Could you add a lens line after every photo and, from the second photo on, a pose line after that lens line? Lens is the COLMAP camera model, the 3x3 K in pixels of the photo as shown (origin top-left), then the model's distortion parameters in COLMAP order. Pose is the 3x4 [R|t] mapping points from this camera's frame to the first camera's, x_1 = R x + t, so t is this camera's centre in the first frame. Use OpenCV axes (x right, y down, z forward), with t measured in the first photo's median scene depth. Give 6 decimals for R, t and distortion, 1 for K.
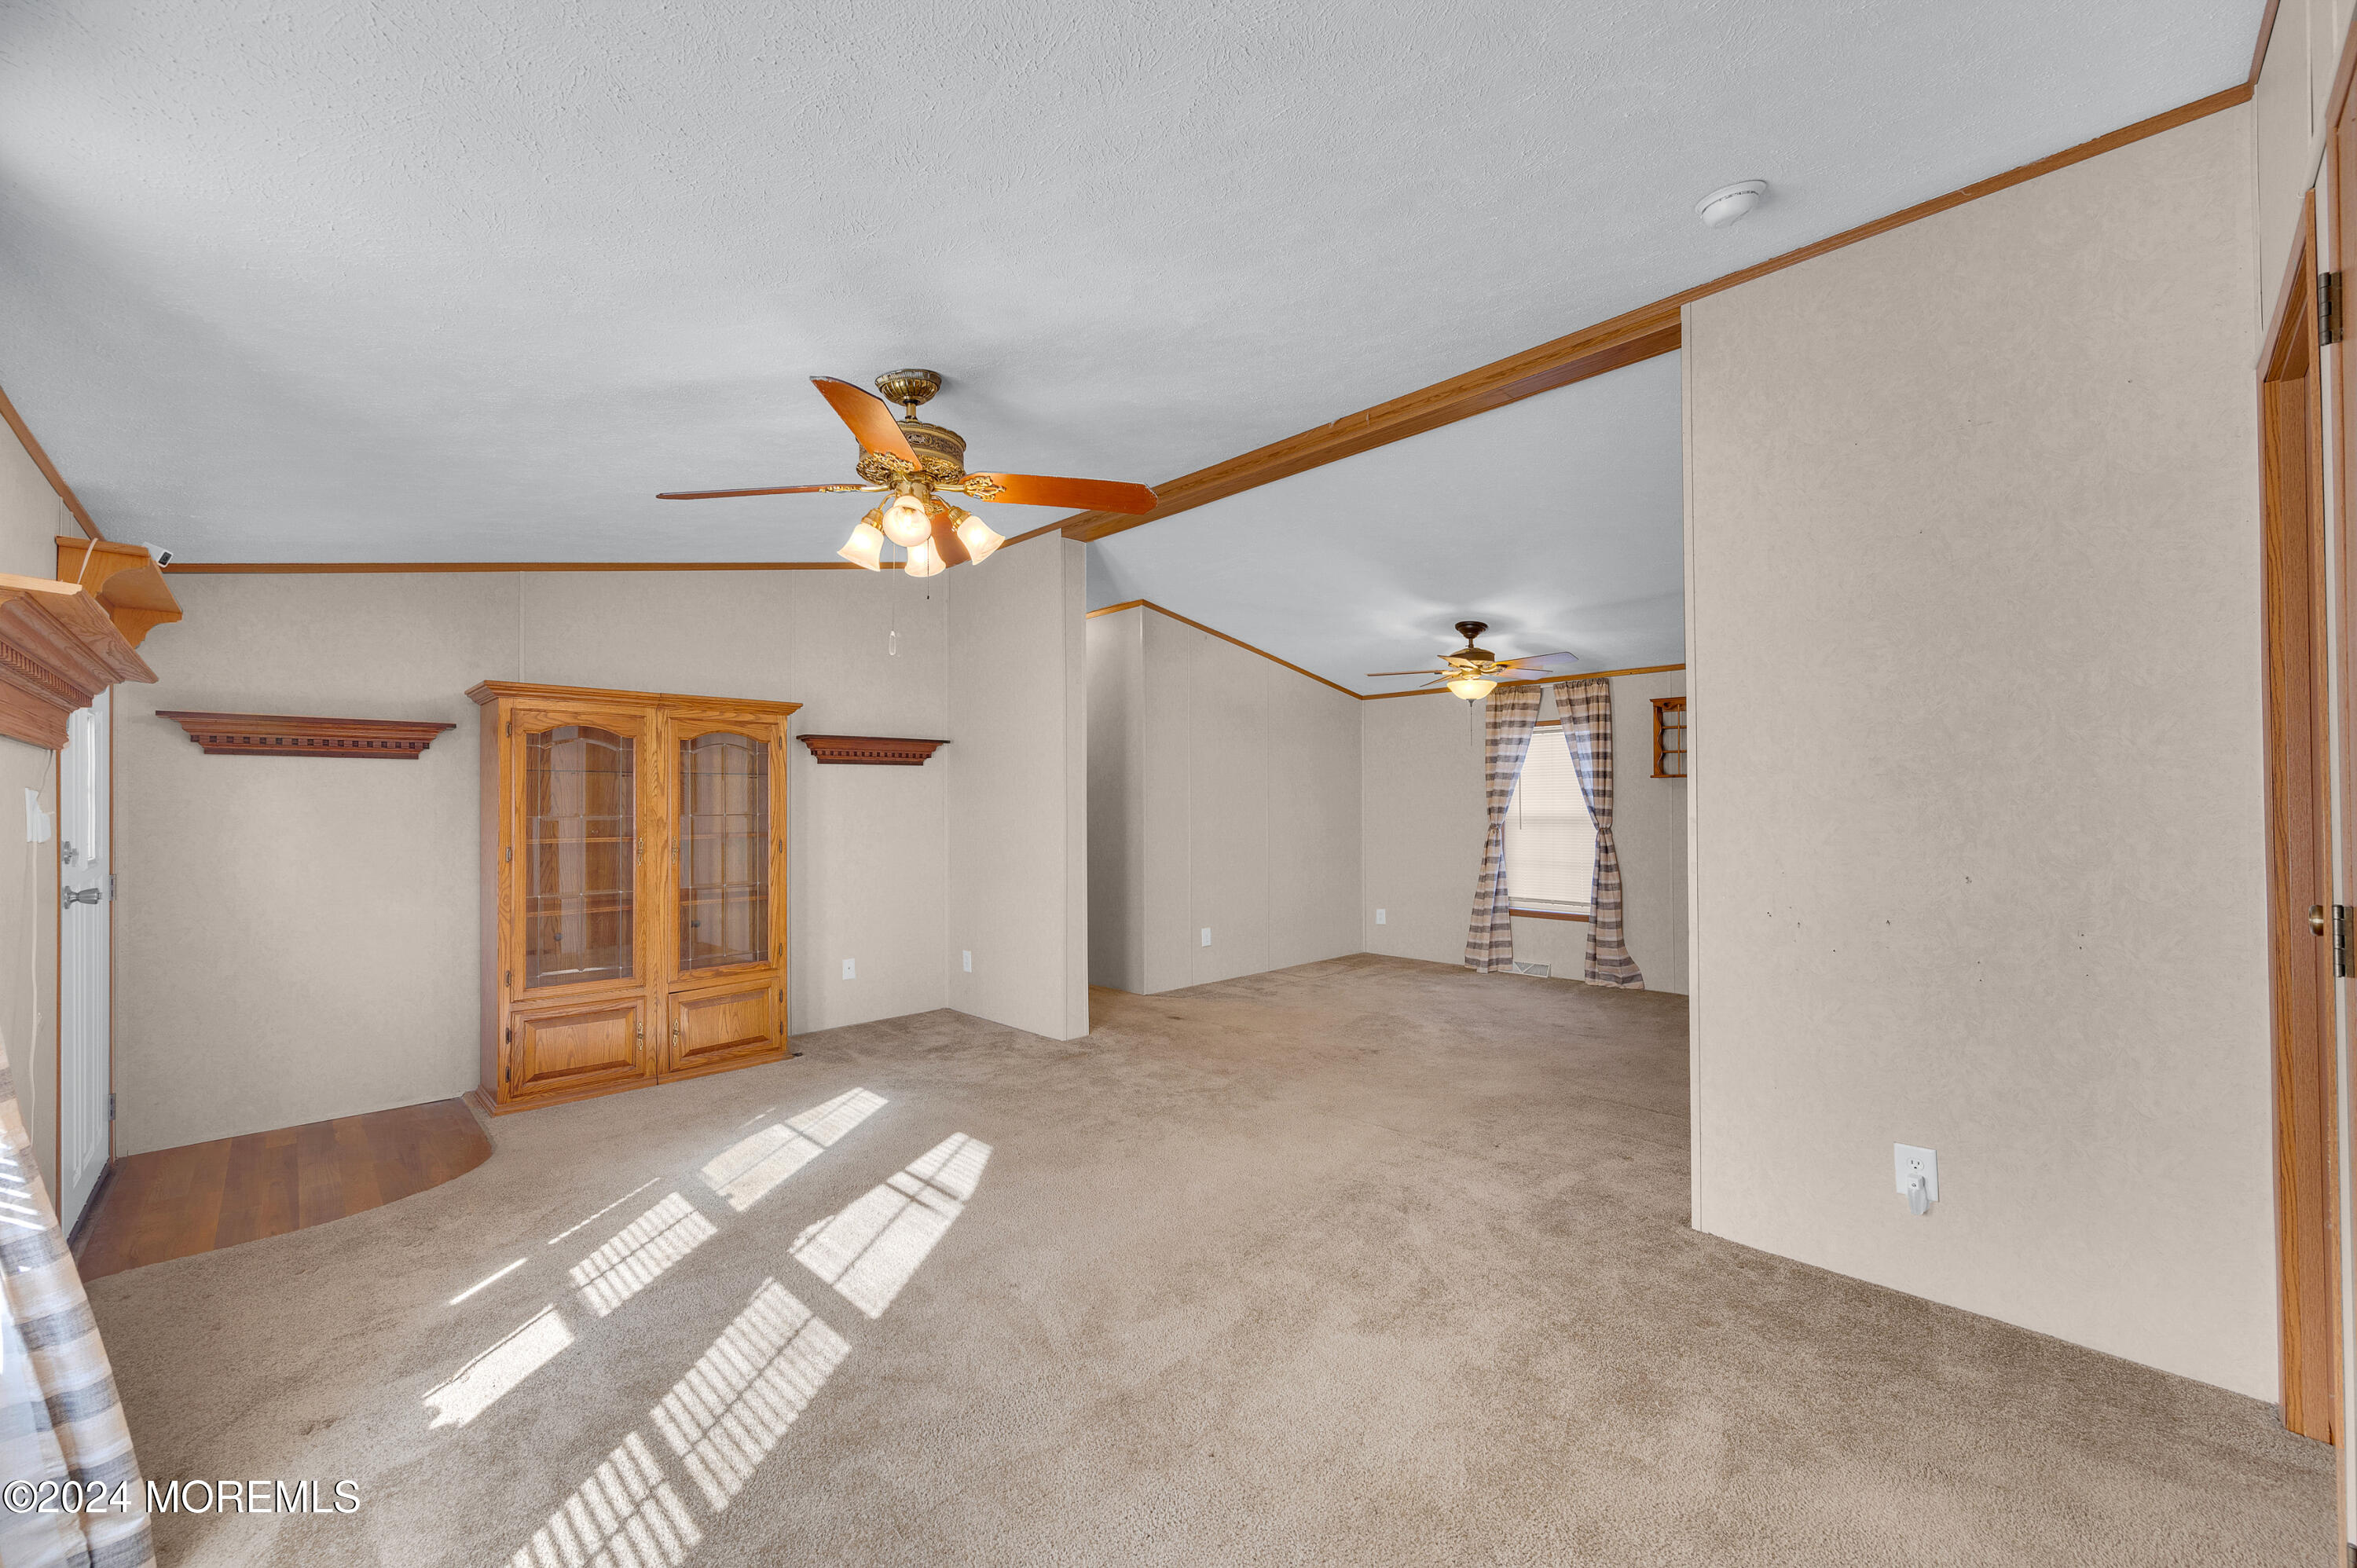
lens RADIAL K [[926.1, 0, 1186.4], [0, 926.1, 792.4], [0, 0, 1]] dist [0.001628, -0.000220]
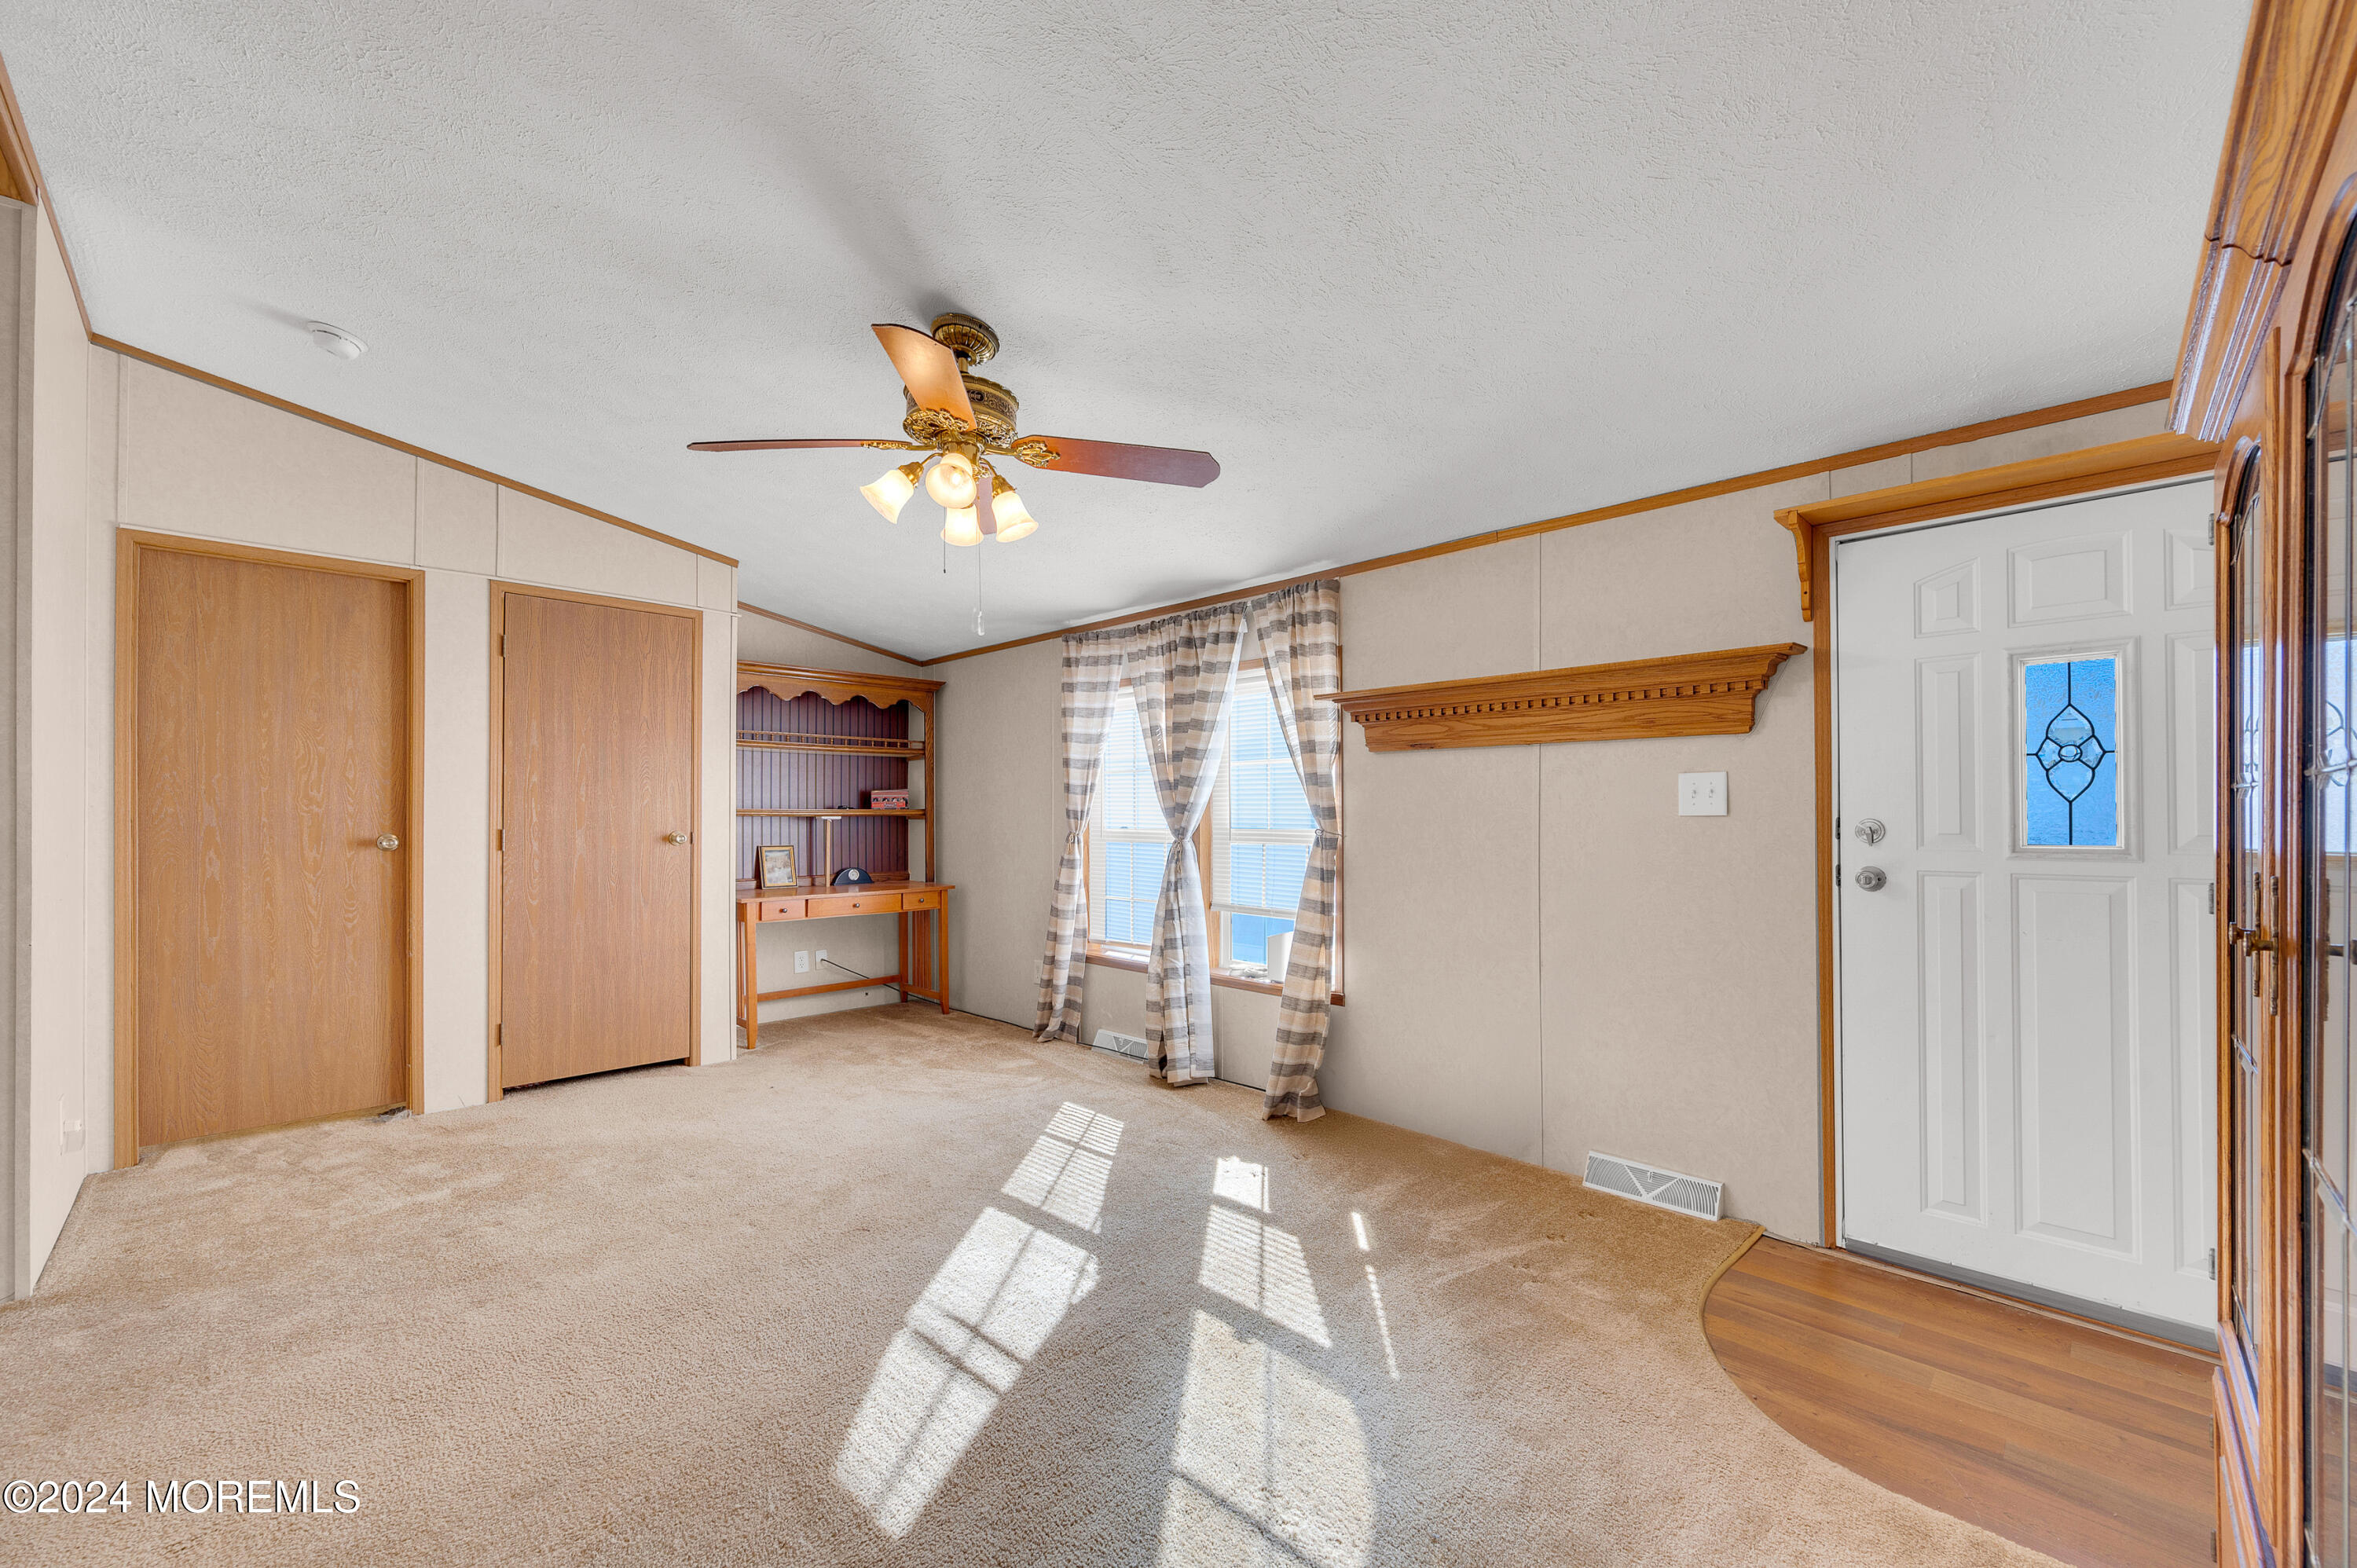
lens RADIAL K [[943.3, 0, 1192.1], [0, 943.3, 805.9], [0, 0, 1]] dist [-0.008640, -0.000149]
pose [[-0.999908, 0.005146, -0.012541, -0.208125], [0.005380, 0.999811, -0.018699, 0.021796], [0.012443, -0.018764, -0.999747, 0.793081]]
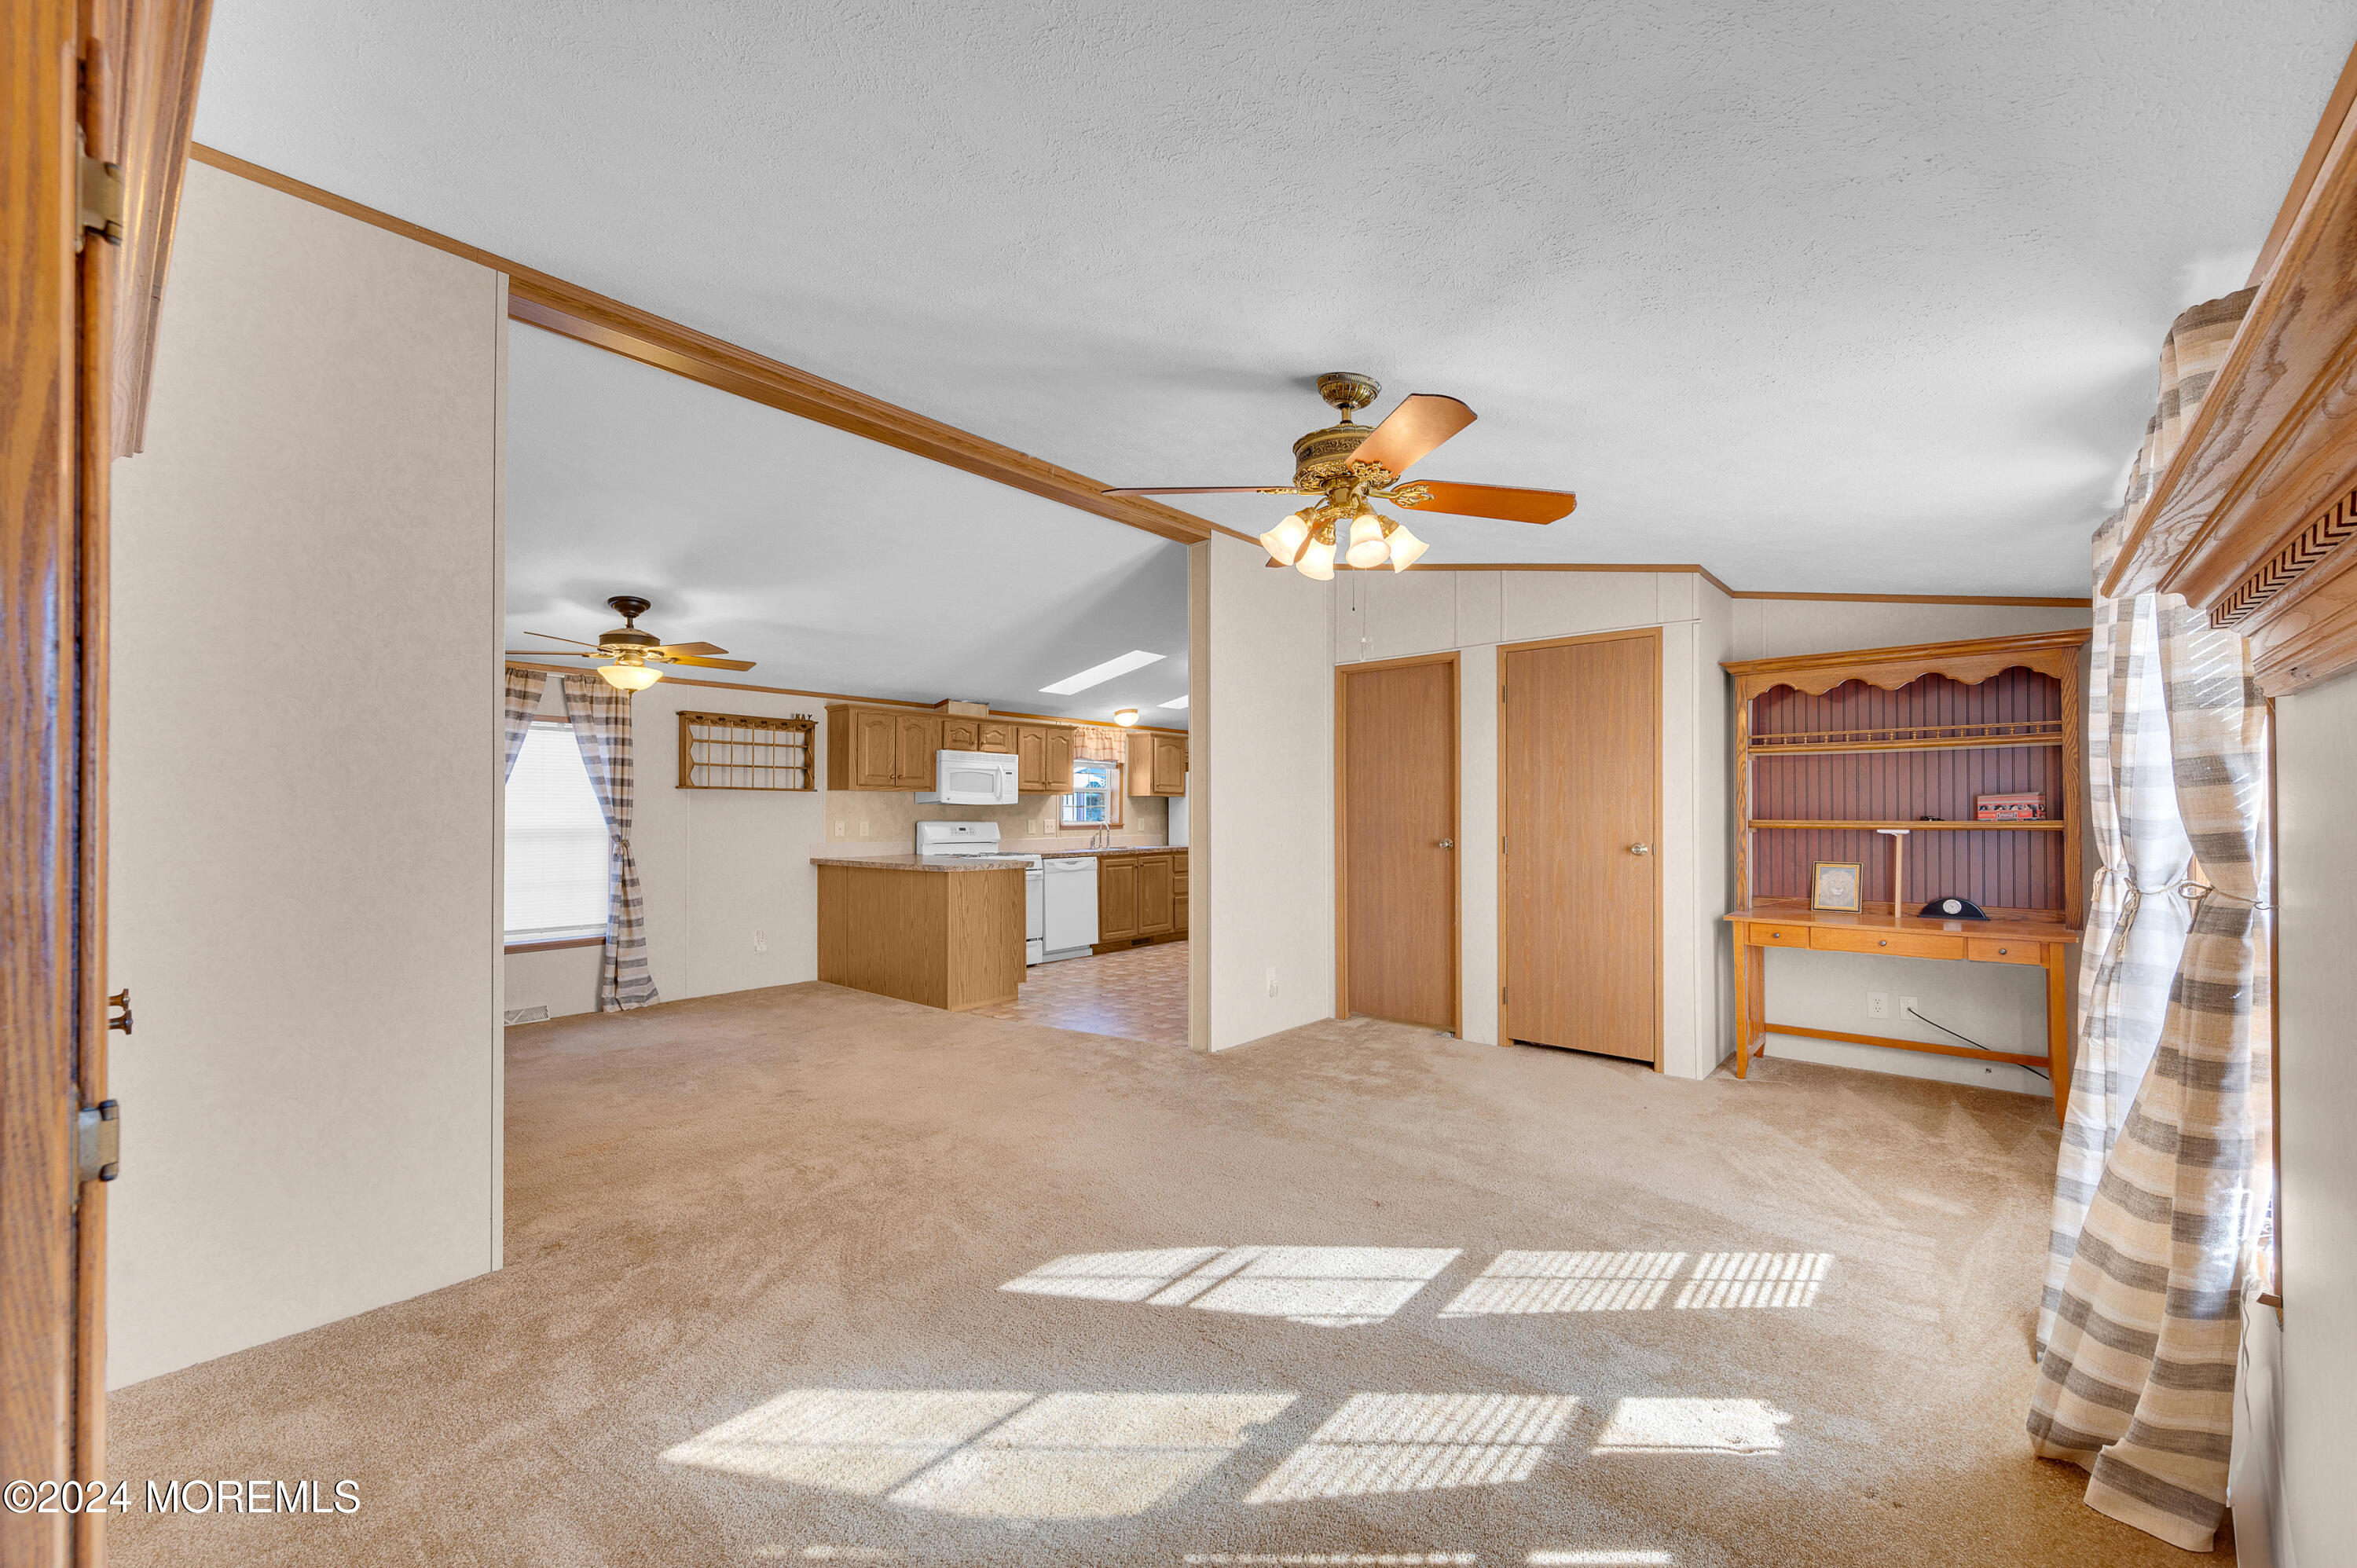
lens RADIAL K [[921.8, 0, 1181.2], [0, 921.8, 803.9], [0, 0, 1]] dist [0.003080, 0.000141]
pose [[-0.073841, 0.014843, 0.997160, -0.517167], [-0.010611, 0.999821, -0.015669, 0.010782], [-0.997214, -0.011738, -0.073670, 0.506910]]
